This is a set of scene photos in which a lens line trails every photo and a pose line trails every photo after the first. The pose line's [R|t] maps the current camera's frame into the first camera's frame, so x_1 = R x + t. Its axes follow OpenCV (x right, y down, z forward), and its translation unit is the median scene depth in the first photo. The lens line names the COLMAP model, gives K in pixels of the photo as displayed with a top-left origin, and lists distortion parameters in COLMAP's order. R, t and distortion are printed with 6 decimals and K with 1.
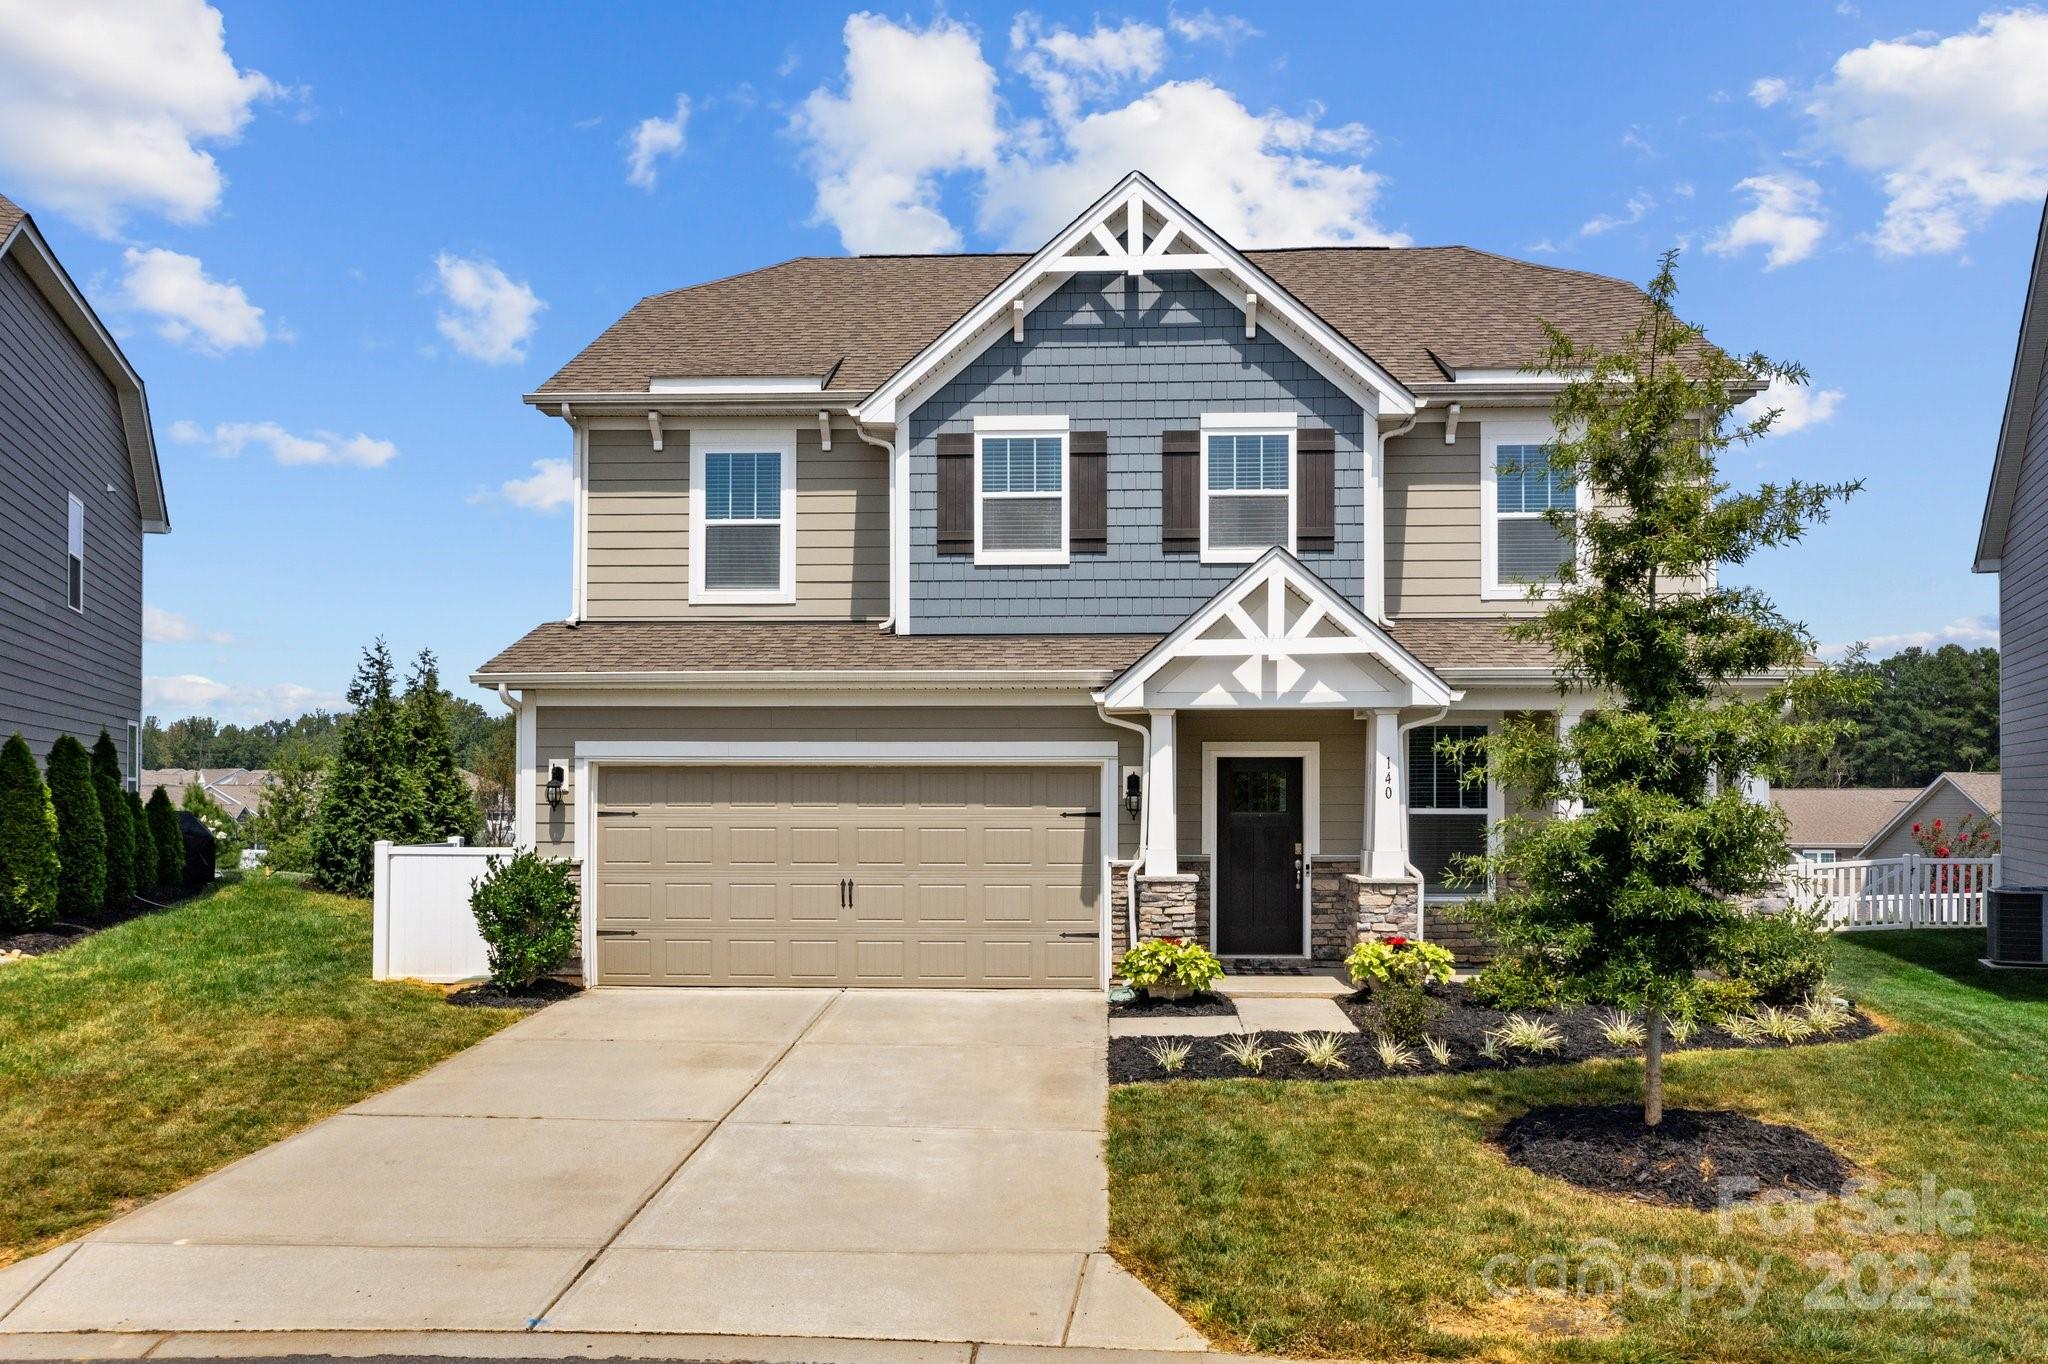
lens RADIAL K [[1684.6, 0, 1037.9], [0, 1684.6, 666.0], [0, 0, 1]] dist [0.037455, -0.006755]
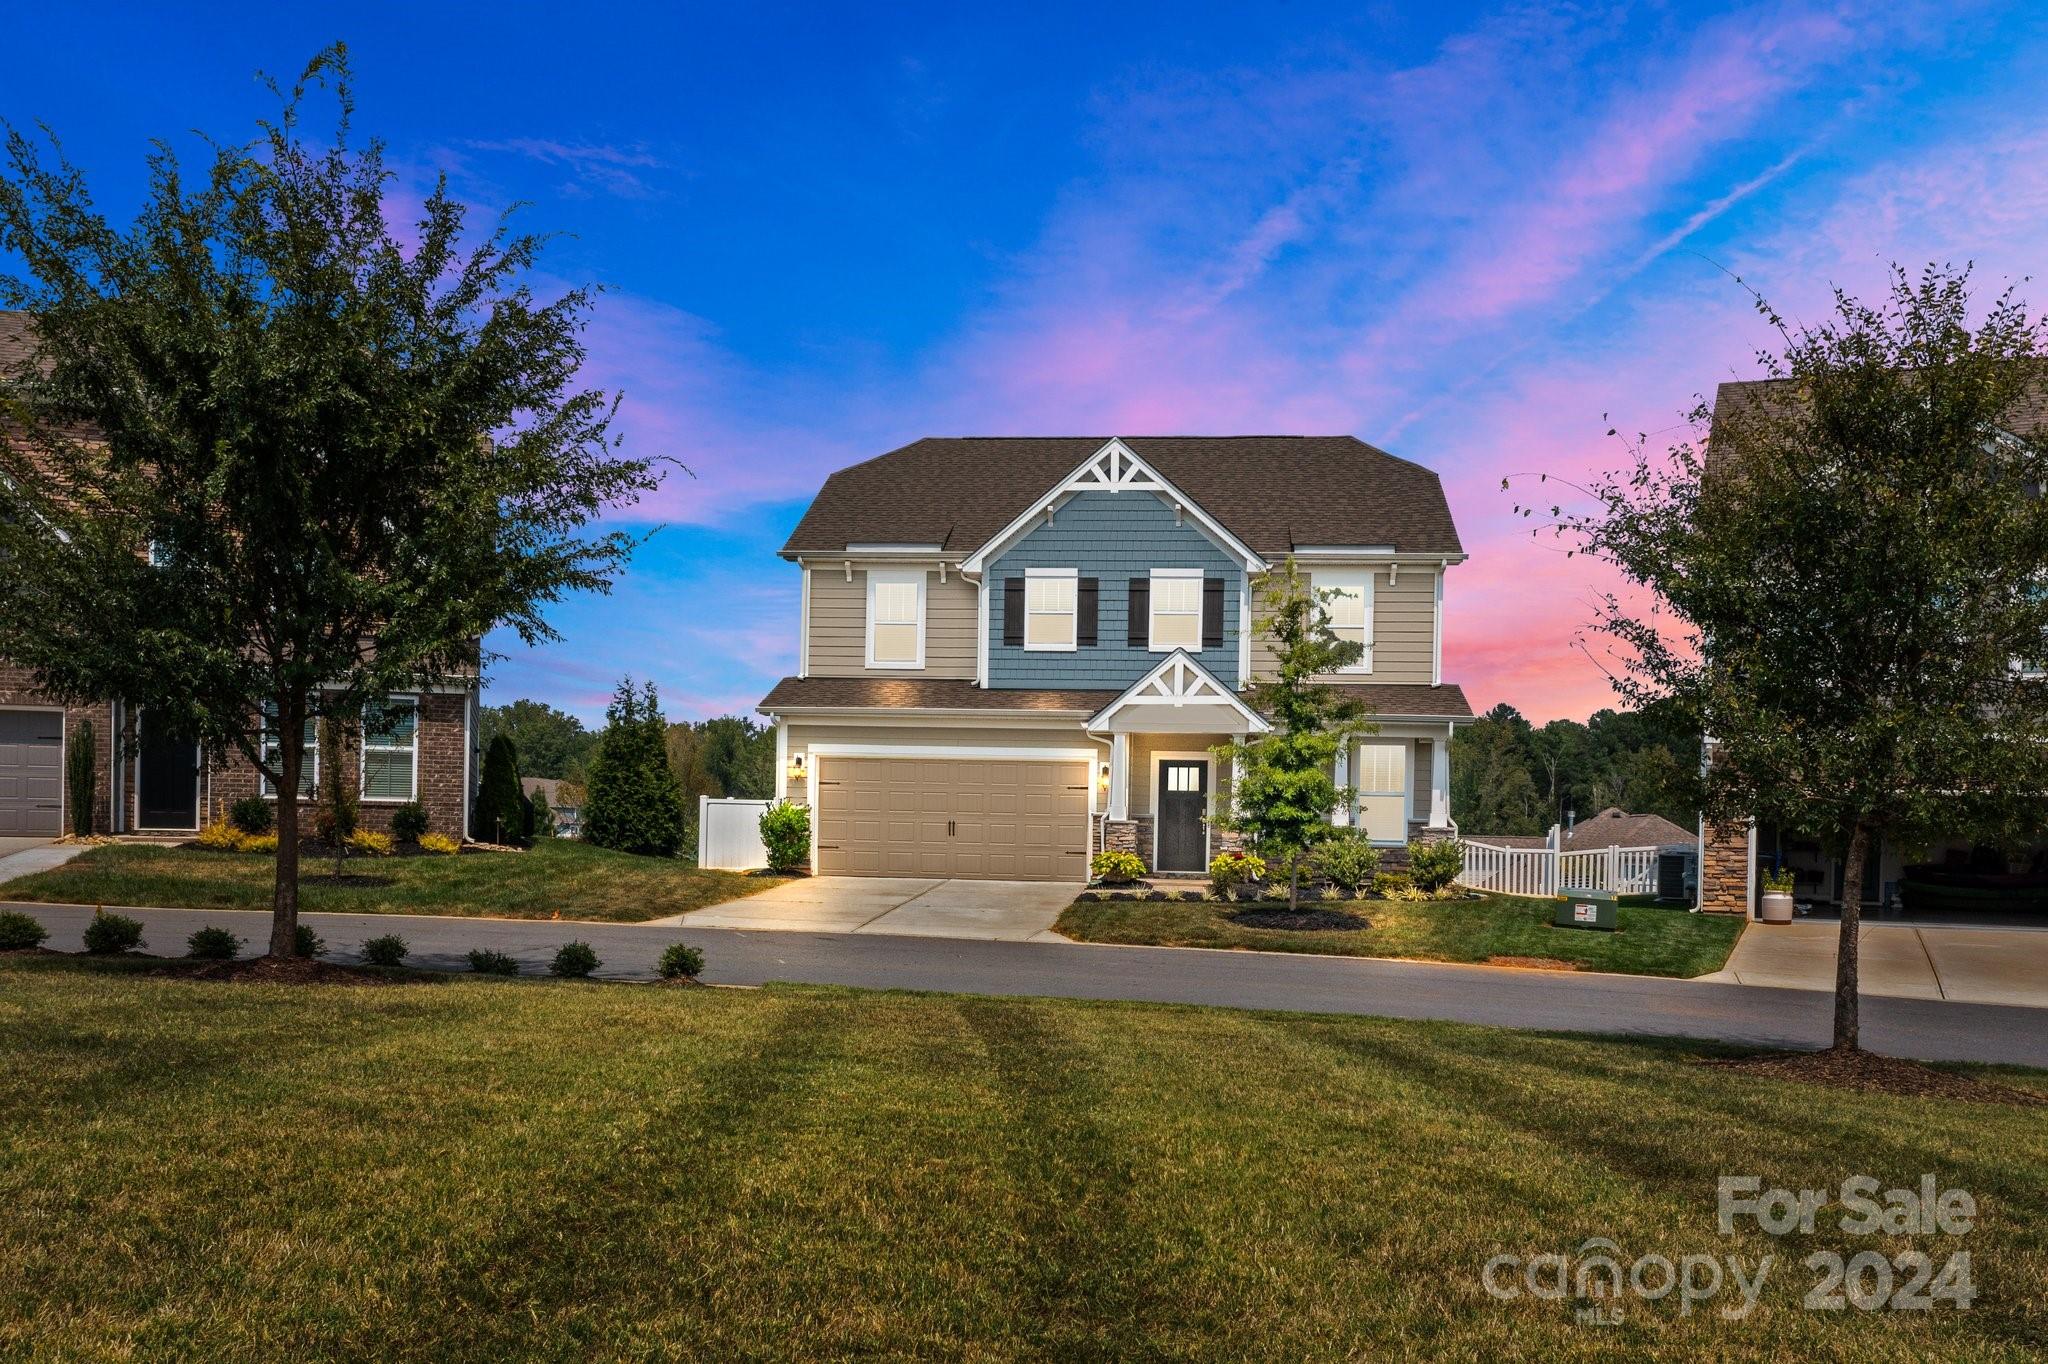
lens RADIAL K [[1684.6, 0, 1017.7], [0, 1684.6, 685.1], [0, 0, 1]] dist [0.037455, -0.006755]
pose [[0.997651, 0.015487, -0.066733, 0.077168], [-0.015610, 0.999877, -0.001312, -0.020492], [0.066705, 0.002351, 0.997770, -0.809387]]
